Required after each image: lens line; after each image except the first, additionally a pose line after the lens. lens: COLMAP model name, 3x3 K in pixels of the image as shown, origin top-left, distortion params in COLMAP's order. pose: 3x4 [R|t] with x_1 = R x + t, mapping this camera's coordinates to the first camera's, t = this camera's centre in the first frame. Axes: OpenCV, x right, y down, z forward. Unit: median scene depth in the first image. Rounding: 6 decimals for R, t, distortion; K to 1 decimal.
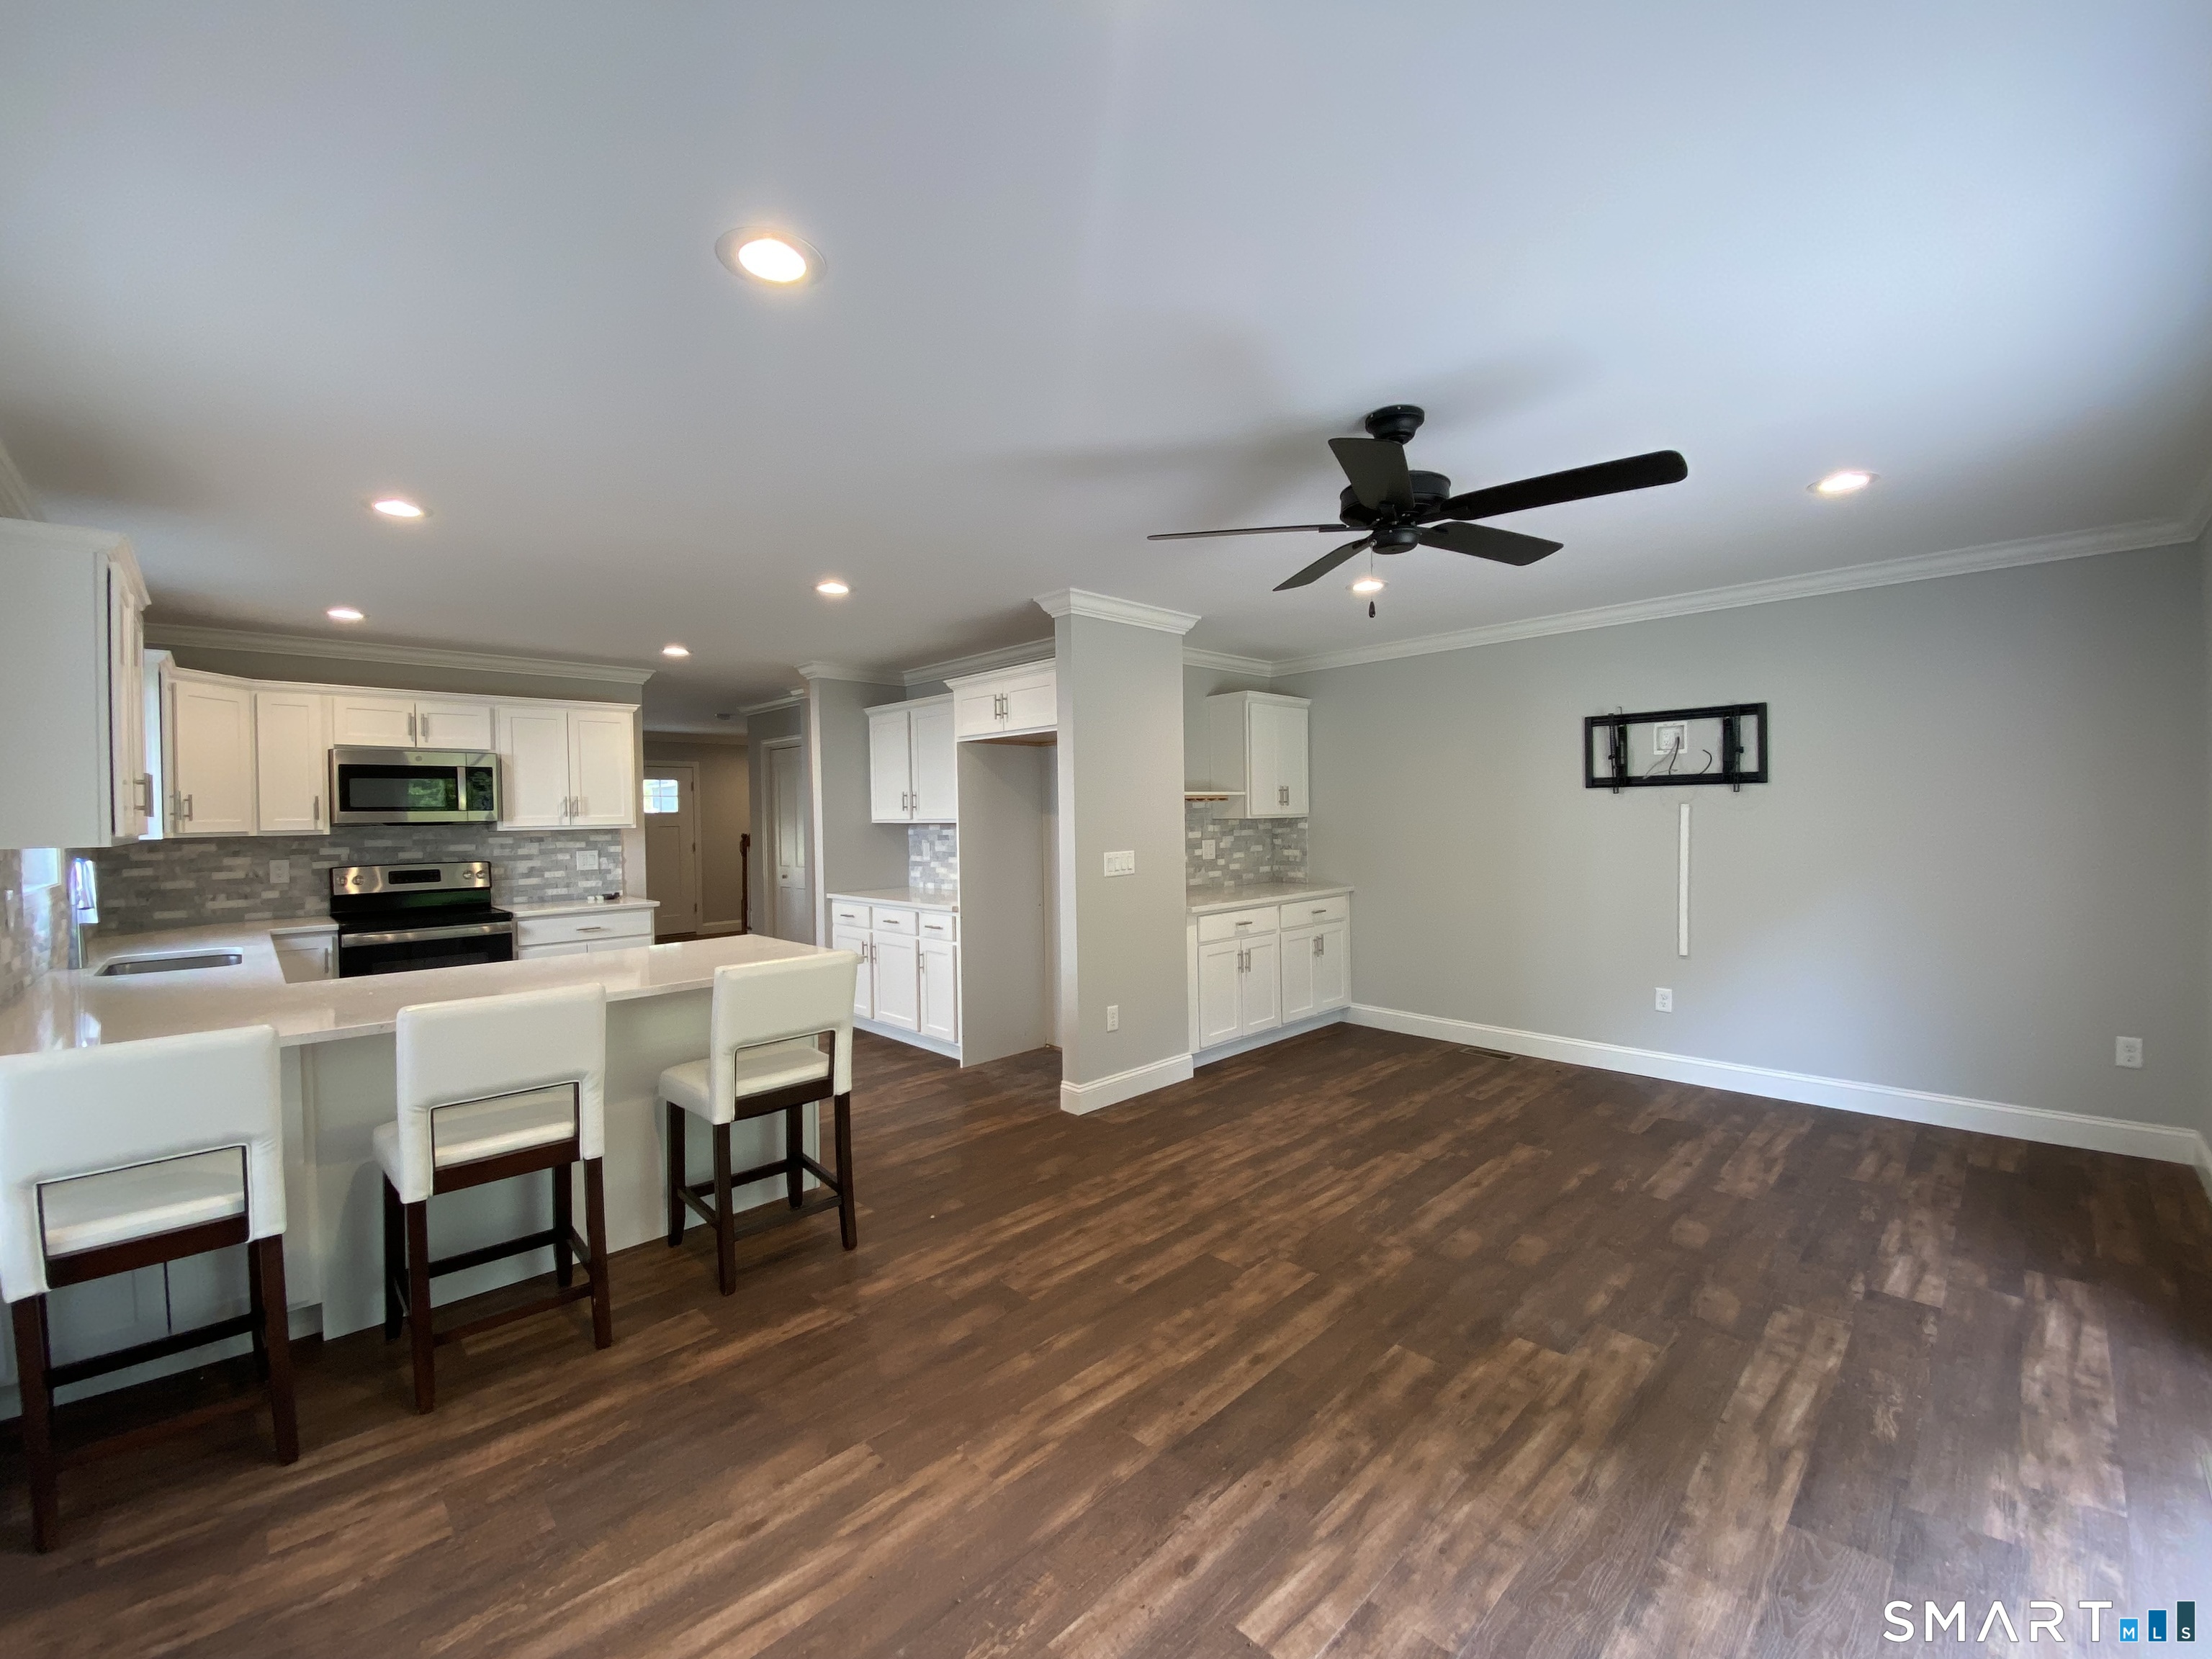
lens RADIAL K [[897.3, 0, 1106.8], [0, 897.3, 817.3], [0, 0, 1]] dist [0.075788, -0.038888]
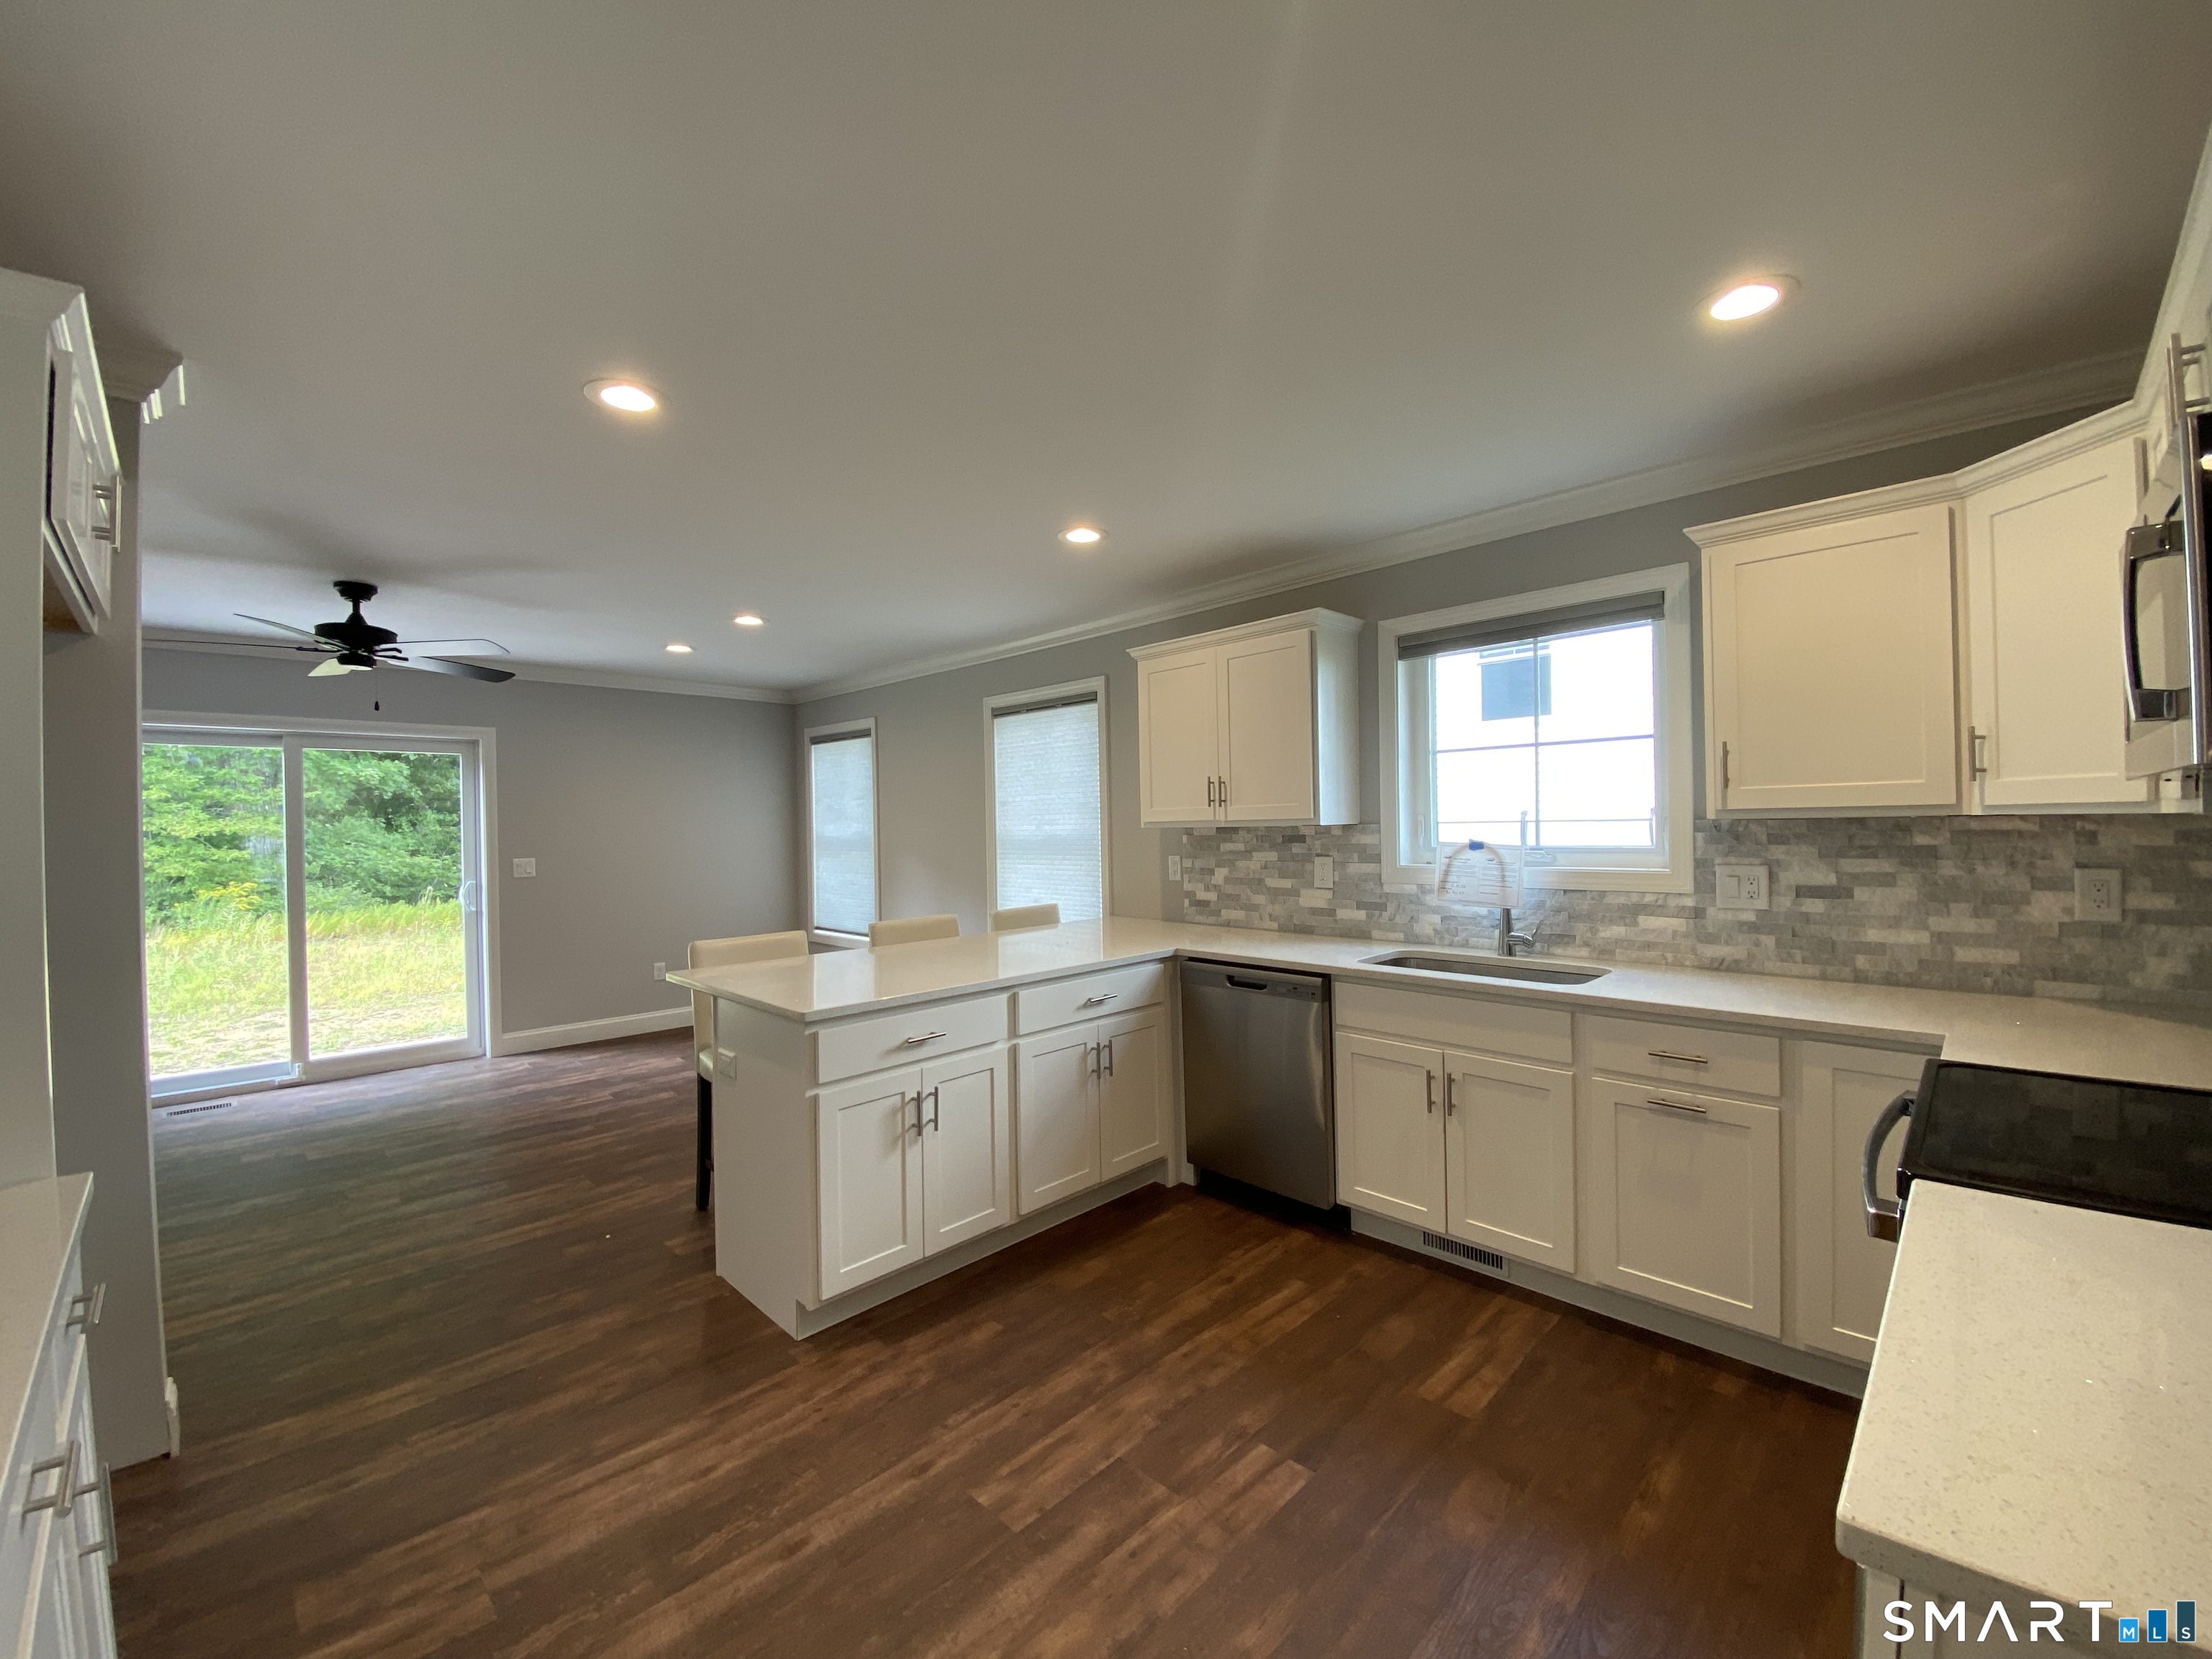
lens RADIAL K [[903.7, 0, 1103.2], [0, 903.7, 828.4], [0, 0, 1]] dist [0.051278, -0.029981]
pose [[-0.999256, 0.037821, -0.007564, -0.620361], [0.037784, 0.999274, 0.004960, 0.013699], [0.007746, 0.004671, -0.999959, 1.686639]]
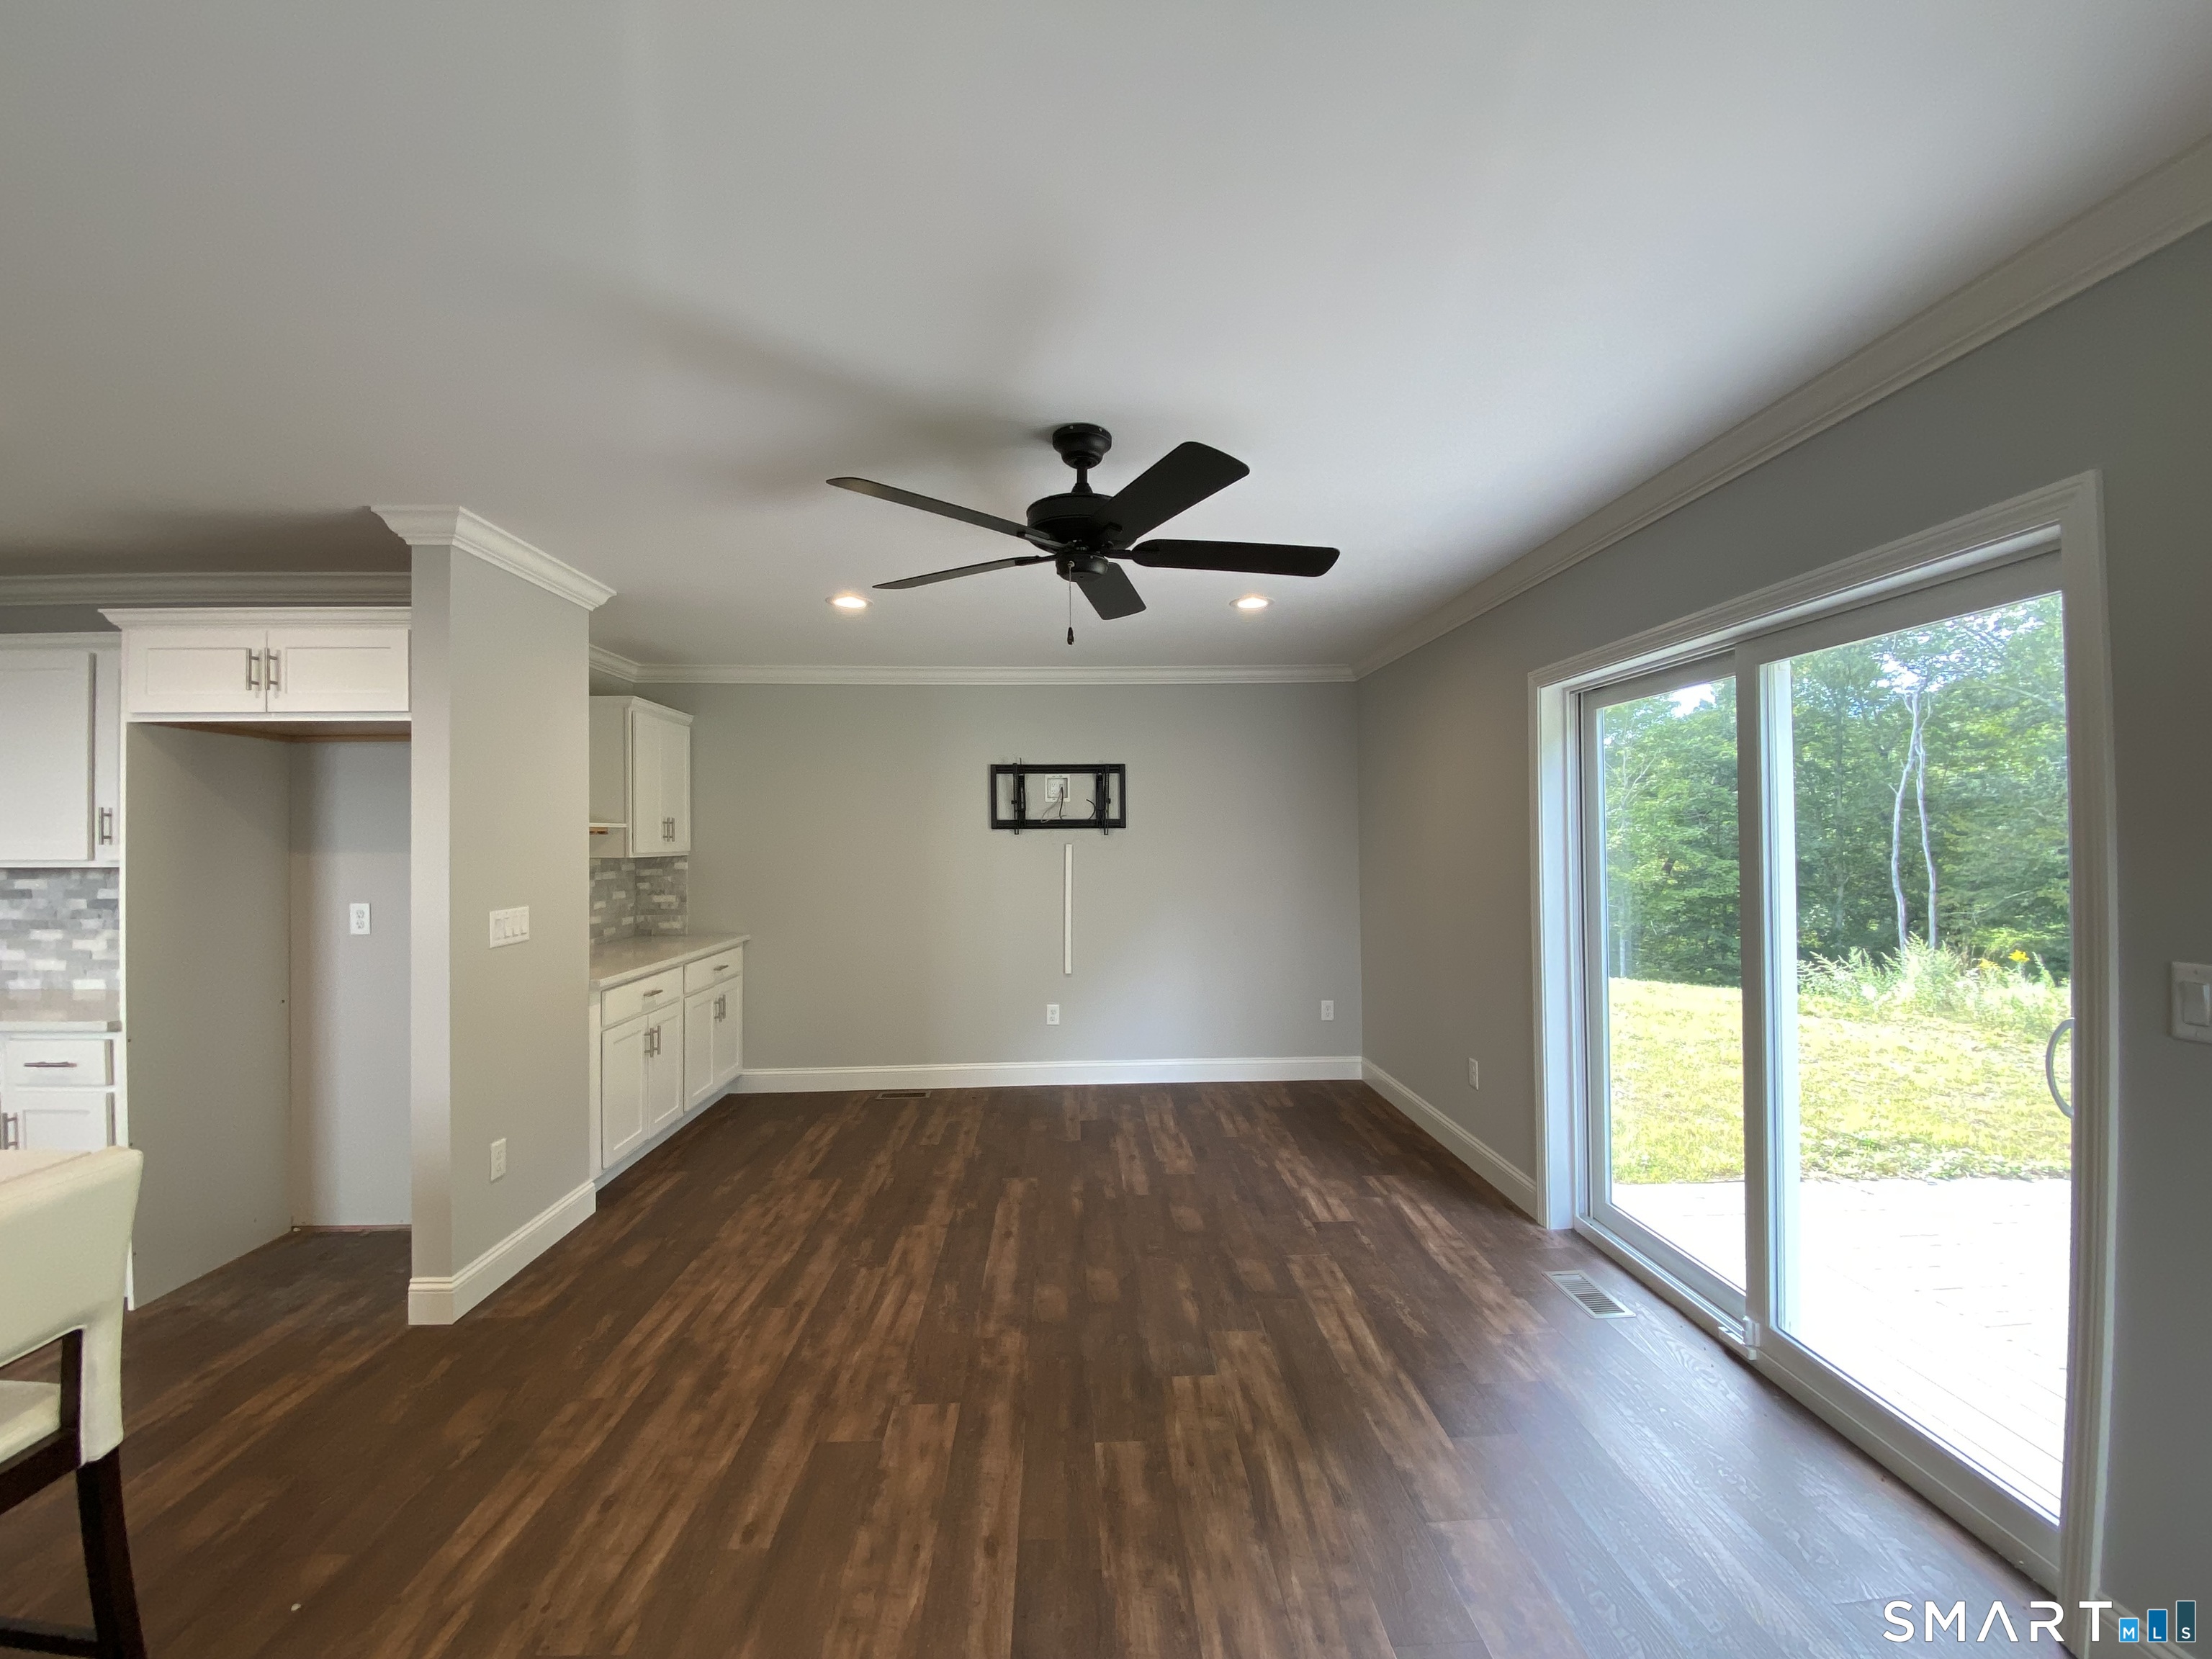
lens RADIAL K [[903.7, 0, 1103.2], [0, 903.7, 828.4], [0, 0, 1]] dist [0.051278, -0.029981]
pose [[0.678606, 0.020786, 0.734208, -0.227936], [-0.002065, 0.999650, -0.026392, -0.006355], [-0.734499, 0.016394, 0.678411, 0.232605]]
